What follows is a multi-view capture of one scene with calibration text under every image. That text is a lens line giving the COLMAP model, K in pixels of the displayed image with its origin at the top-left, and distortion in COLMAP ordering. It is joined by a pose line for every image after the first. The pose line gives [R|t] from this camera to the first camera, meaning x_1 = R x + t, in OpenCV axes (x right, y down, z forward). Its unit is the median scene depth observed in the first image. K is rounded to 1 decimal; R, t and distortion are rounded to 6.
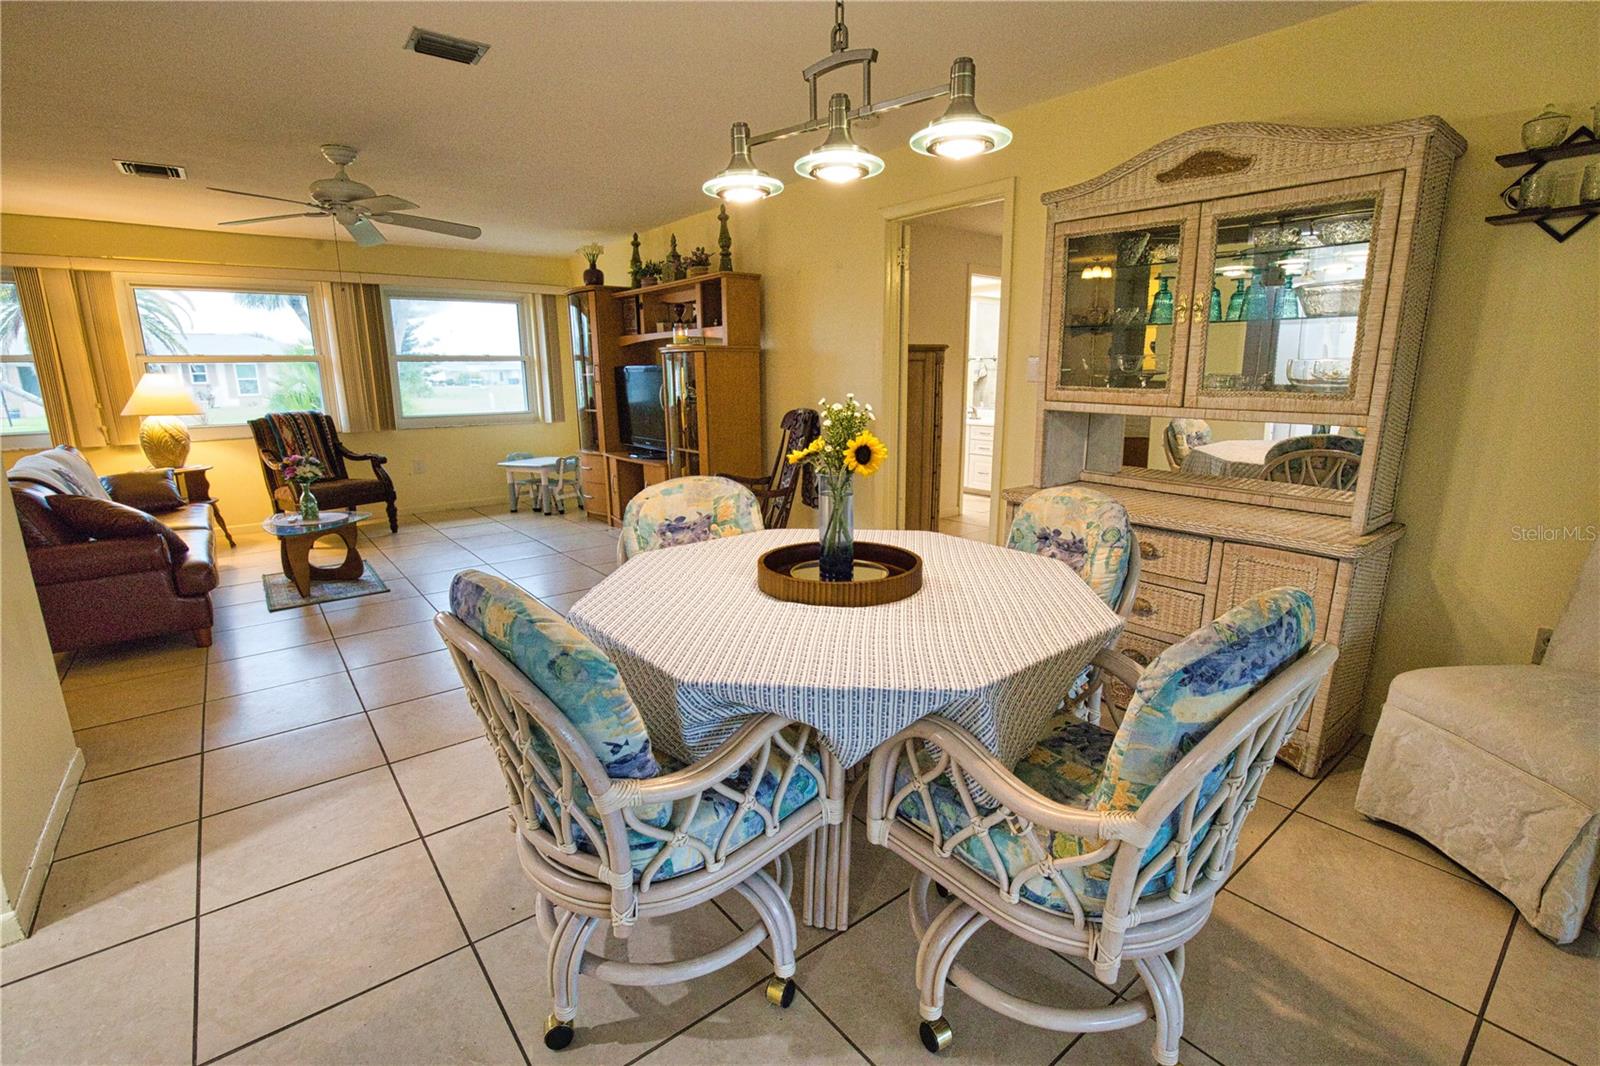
lens RADIAL K [[733.3, 0, 809.9], [0, 733.3, 543.6], [0, 0, 1]] dist [-0.035406, 0.006481]
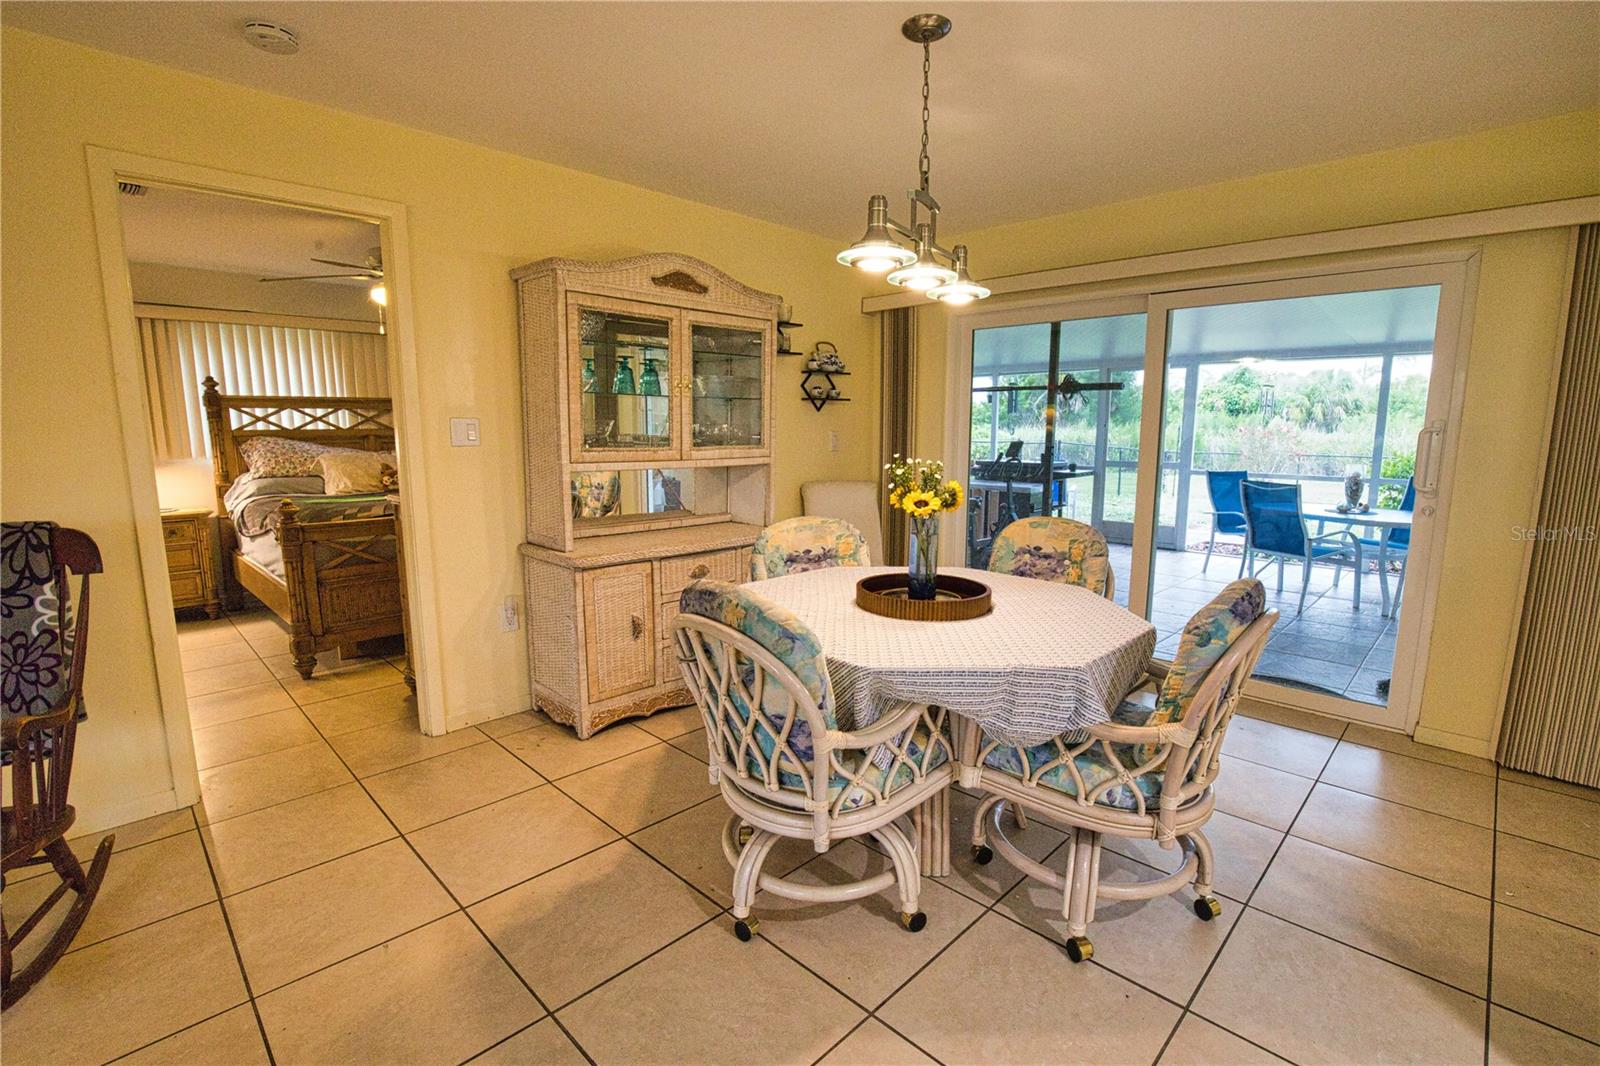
lens RADIAL K [[733.3, 0, 809.9], [0, 733.3, 543.6], [0, 0, 1]] dist [-0.035406, 0.006481]
pose [[-0.128095, -0.148167, 0.980632, -0.407514], [0.230972, 0.957132, 0.174787, -0.108263], [-0.964491, 0.248888, -0.088381, 0.458262]]
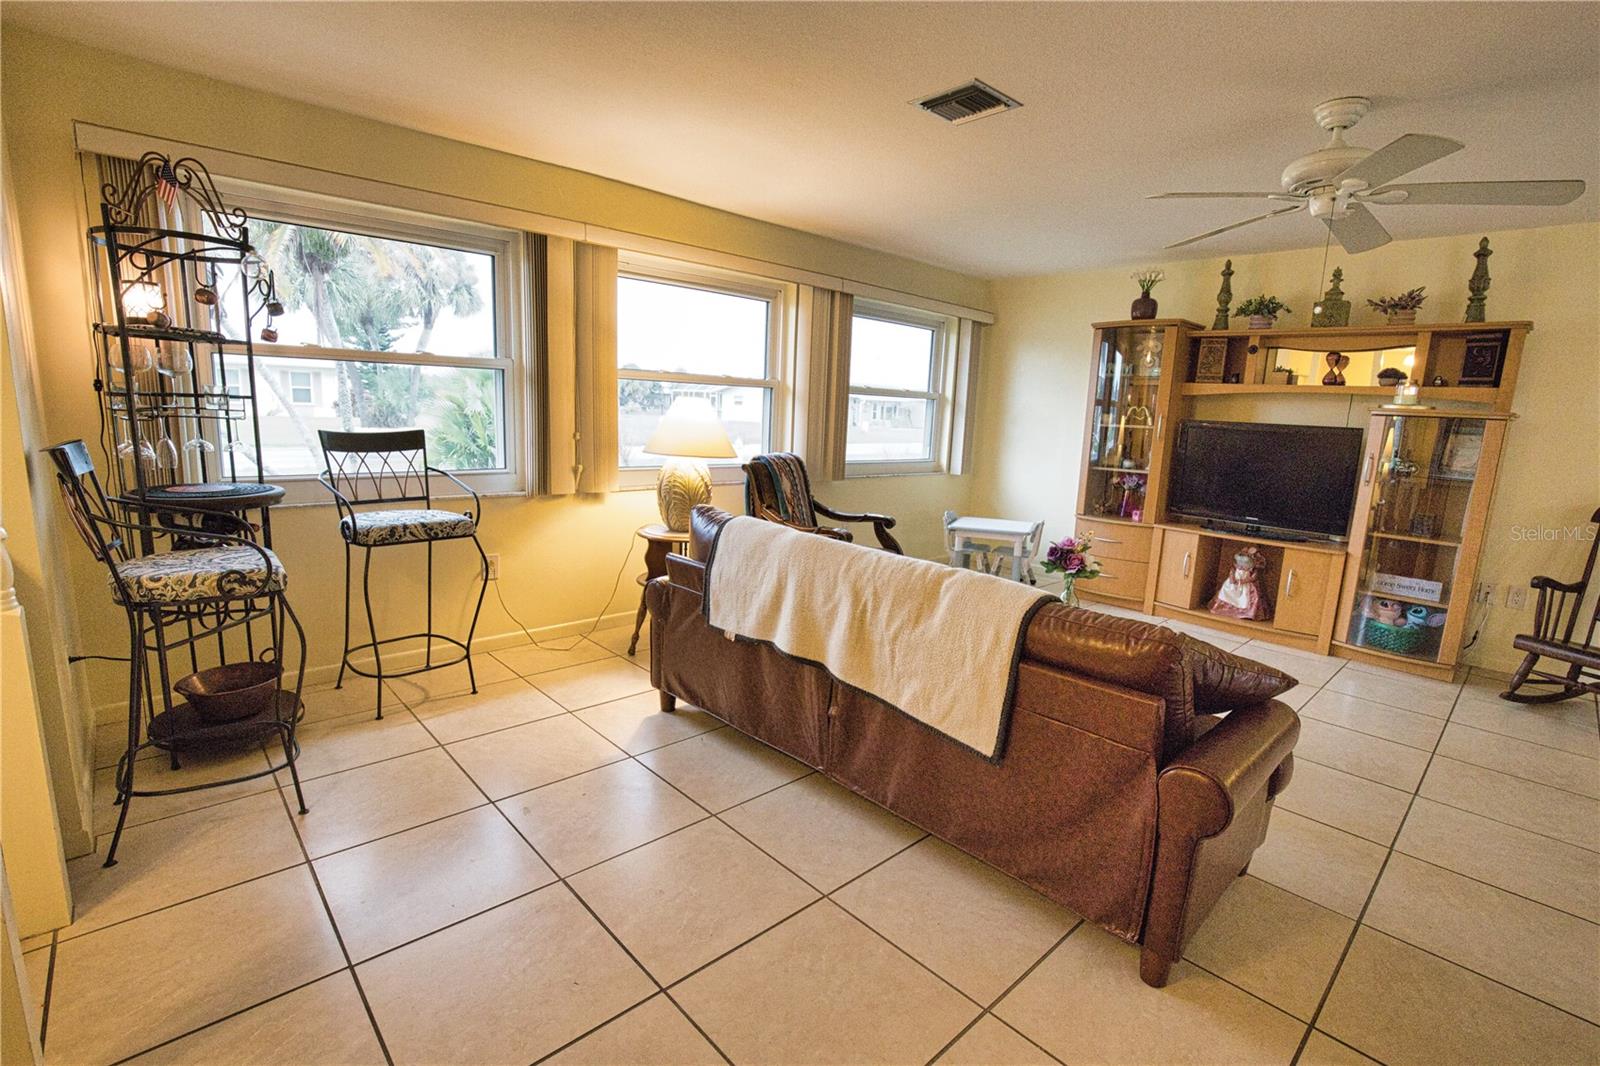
lens RADIAL K [[735.8, 0, 804.8], [0, 735.8, 537.8], [0, 0, 1]] dist [-0.030843, 0.000392]
pose [[0.995333, 0.036872, 0.089181, -0.851324], [-0.032060, 0.997982, -0.054802, -0.062876], [-0.091022, 0.051687, 0.994507, 0.278409]]
